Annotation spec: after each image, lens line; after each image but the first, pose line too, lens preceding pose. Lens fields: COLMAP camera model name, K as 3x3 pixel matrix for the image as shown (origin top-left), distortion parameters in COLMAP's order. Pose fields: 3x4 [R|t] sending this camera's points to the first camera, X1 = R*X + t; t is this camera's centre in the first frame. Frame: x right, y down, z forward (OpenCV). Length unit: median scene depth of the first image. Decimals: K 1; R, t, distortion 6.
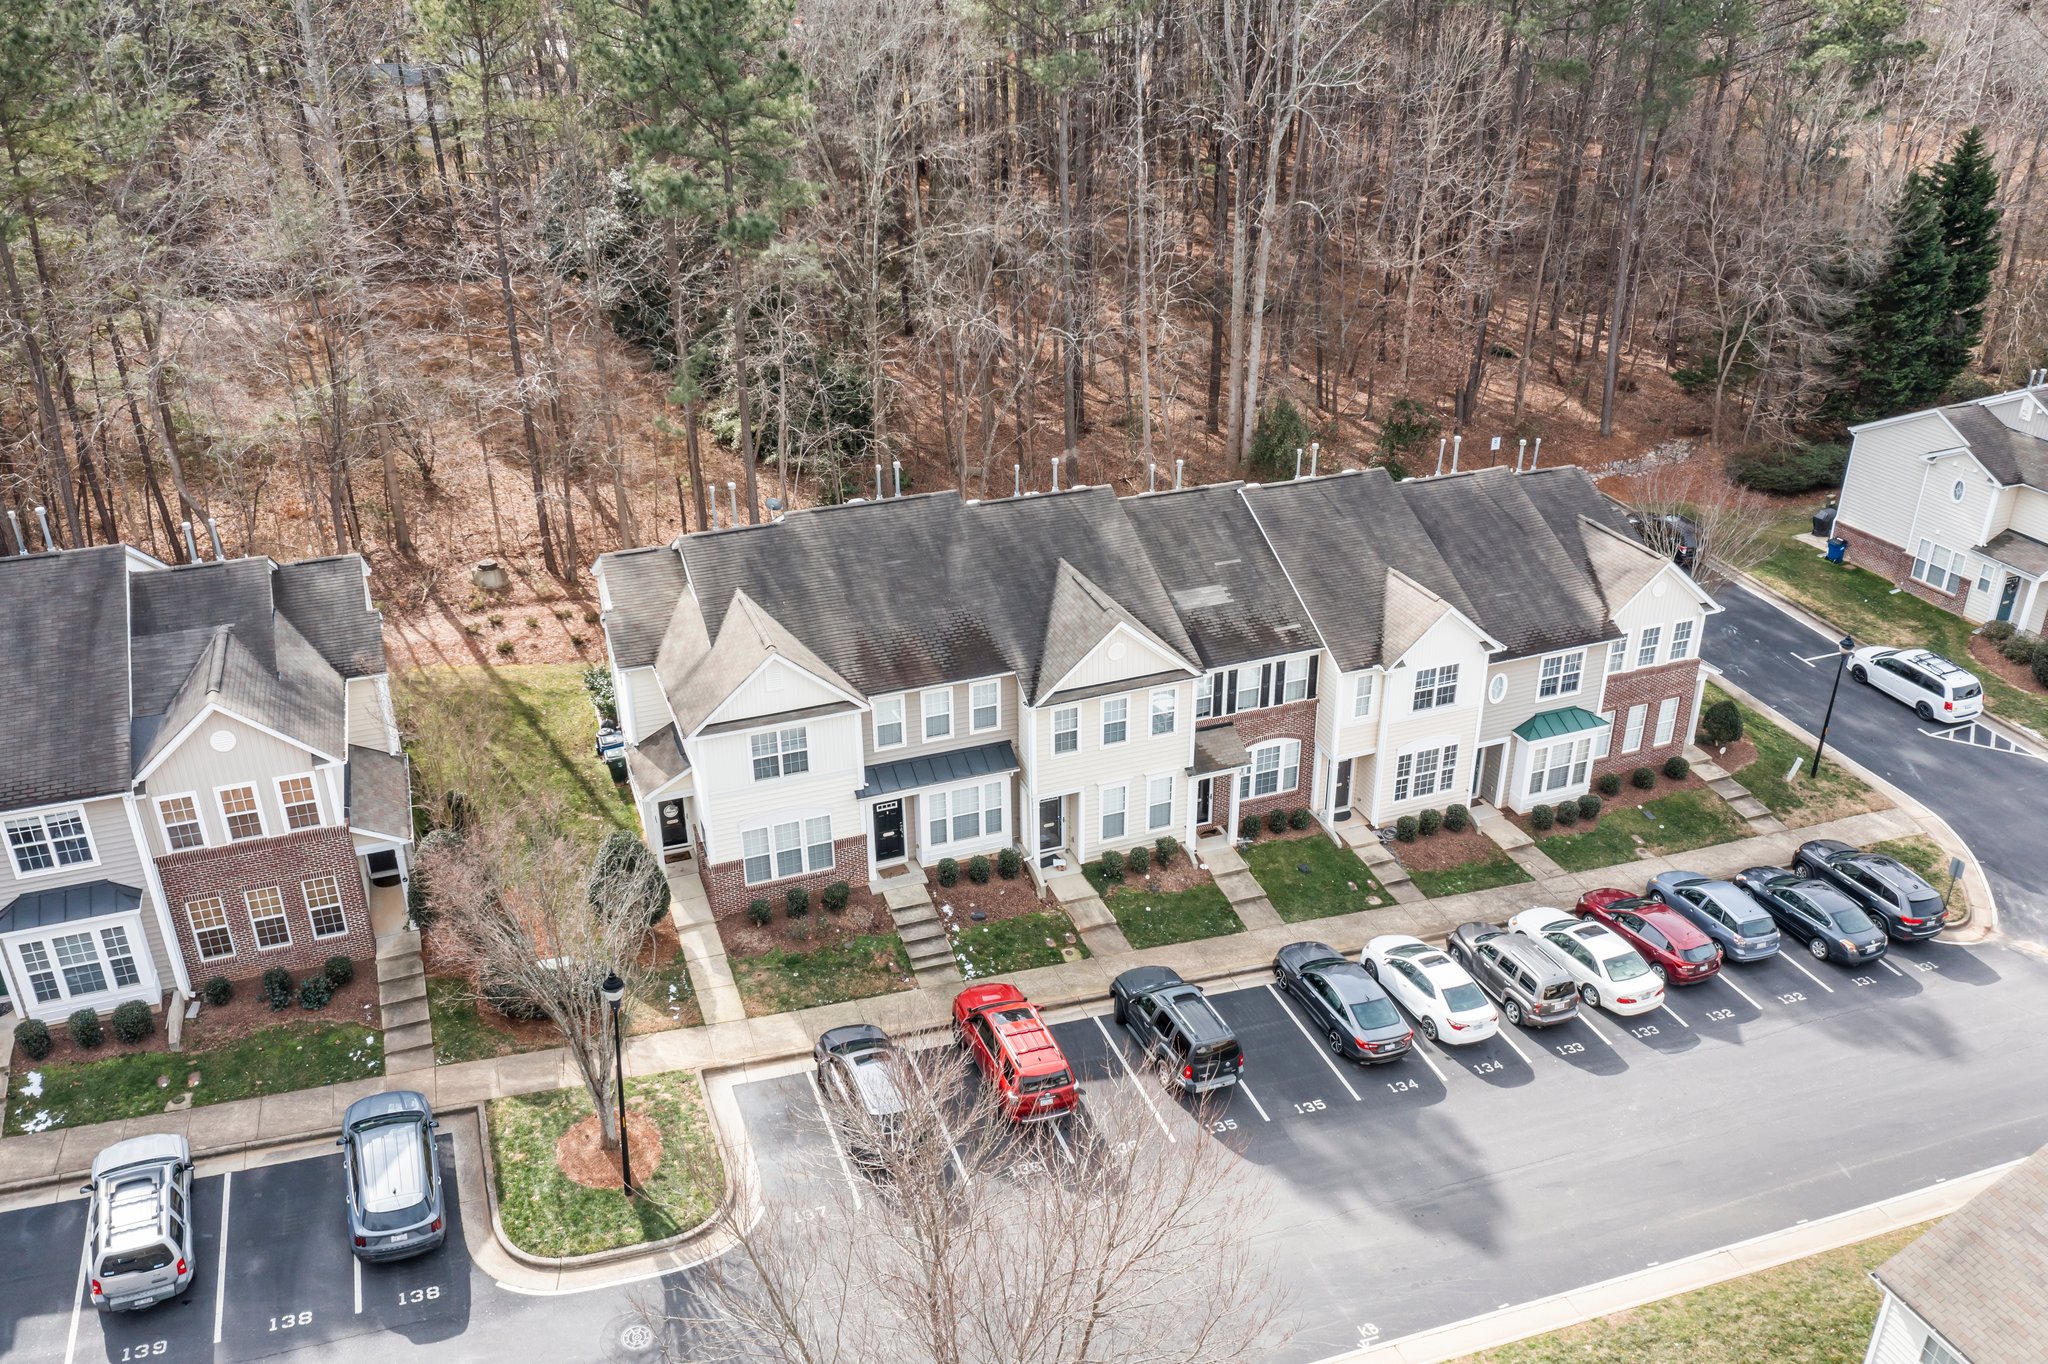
lens RADIAL K [[1654.1, 0, 1024.0], [0, 1654.1, 682.0], [0, 0, 1]] dist [-0.010639, 0.001856]
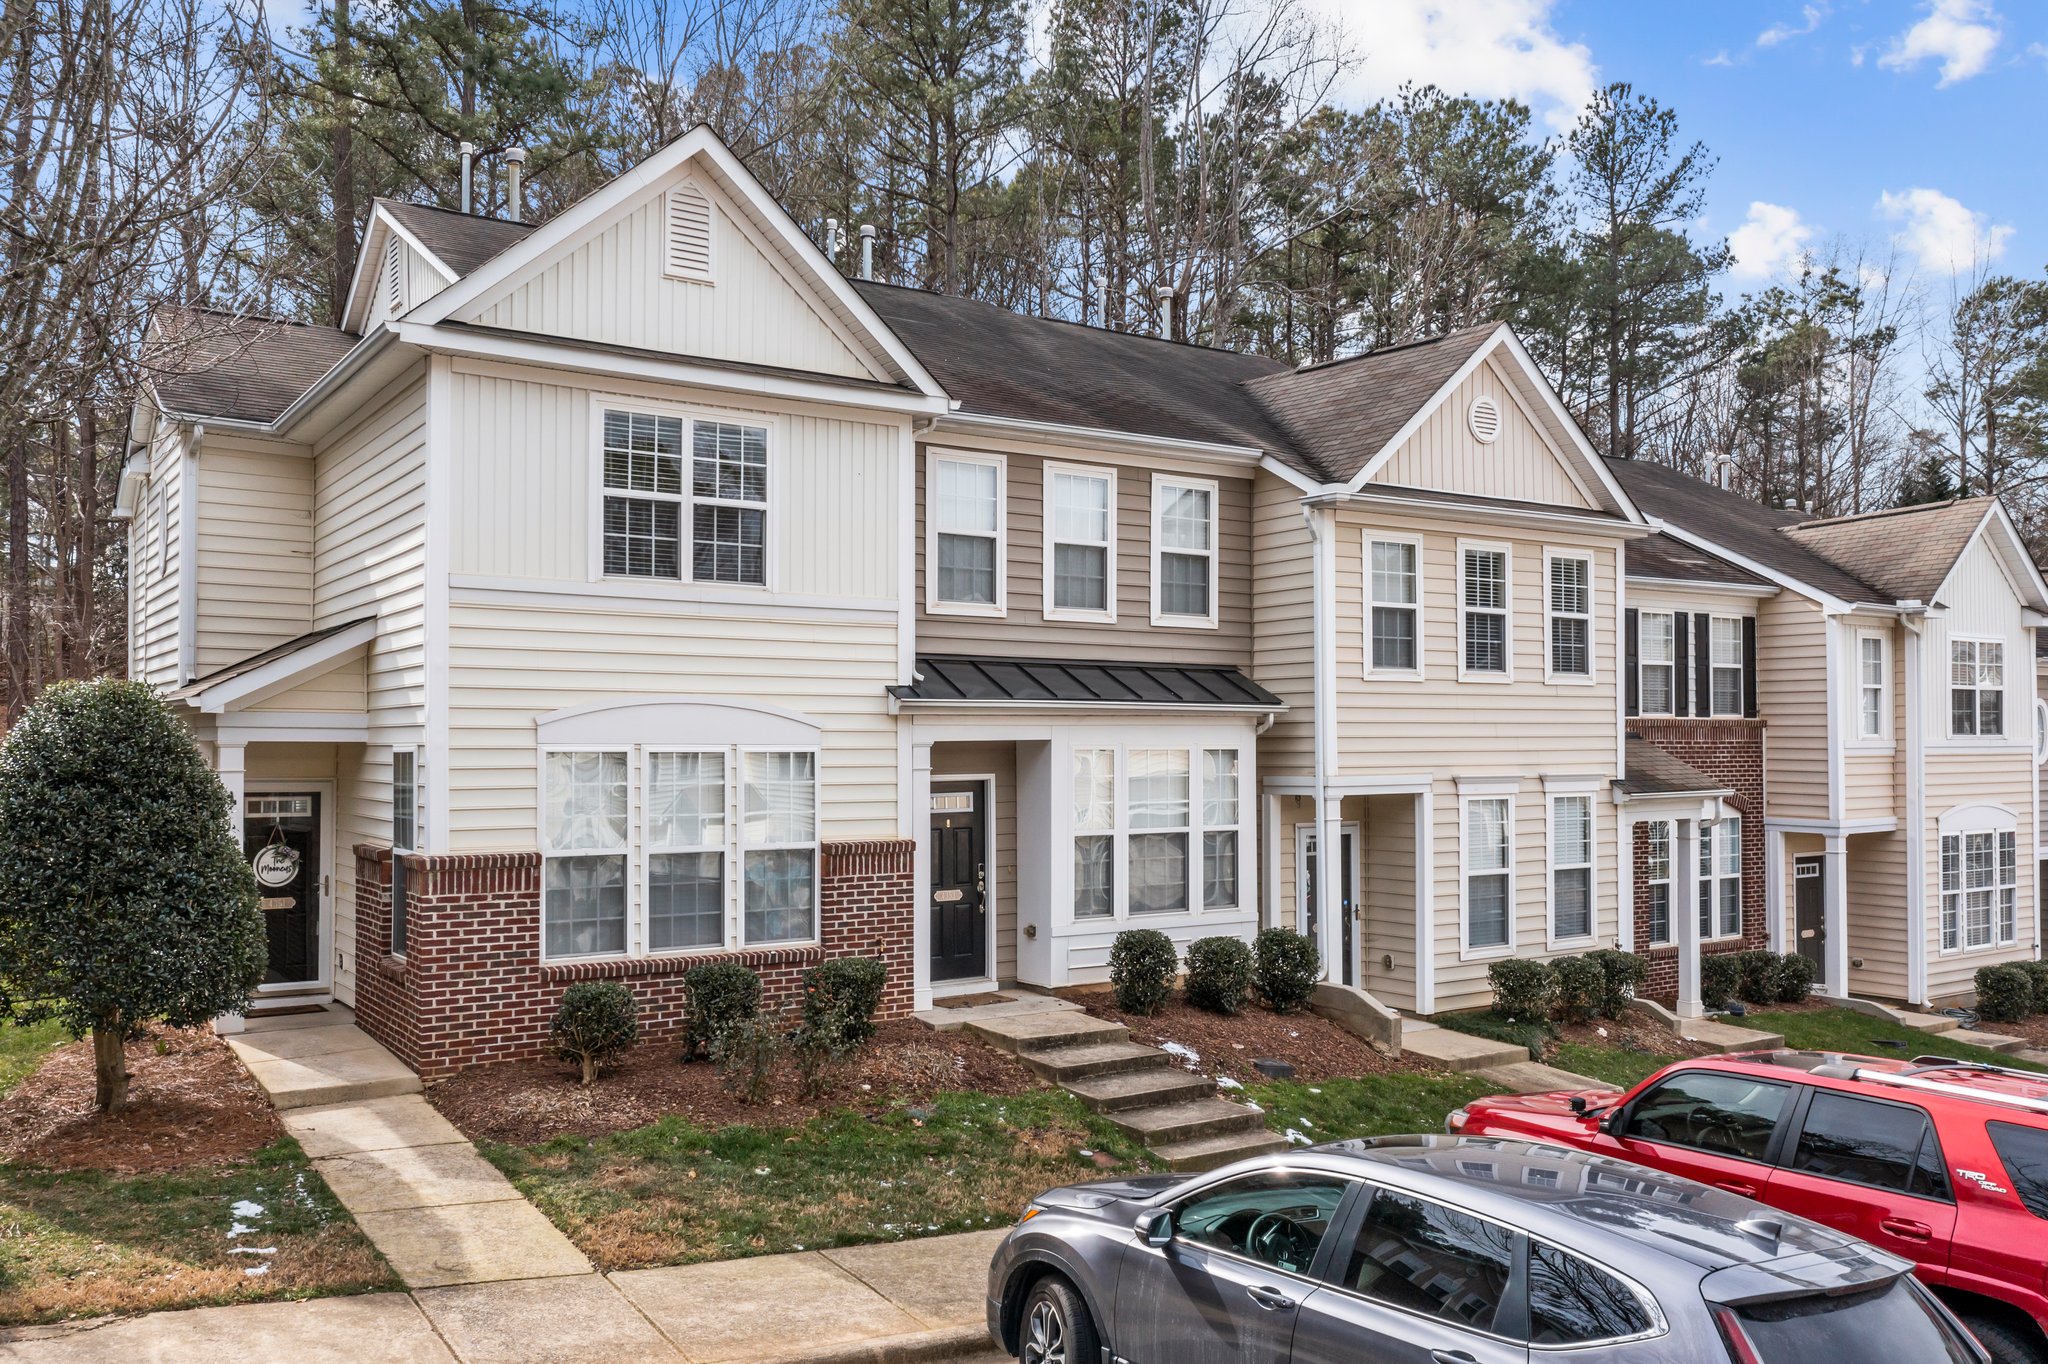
lens RADIAL K [[1638.9, 0, 1021.9], [0, 1638.9, 729.7], [0, 0, 1]] dist [0.001082, 0.015090]
pose [[0.973145, 0.009884, 0.229981, -0.141431], [0.096512, 0.889506, -0.446614, 0.208796], [-0.208984, 0.456817, 0.864664, 0.659382]]
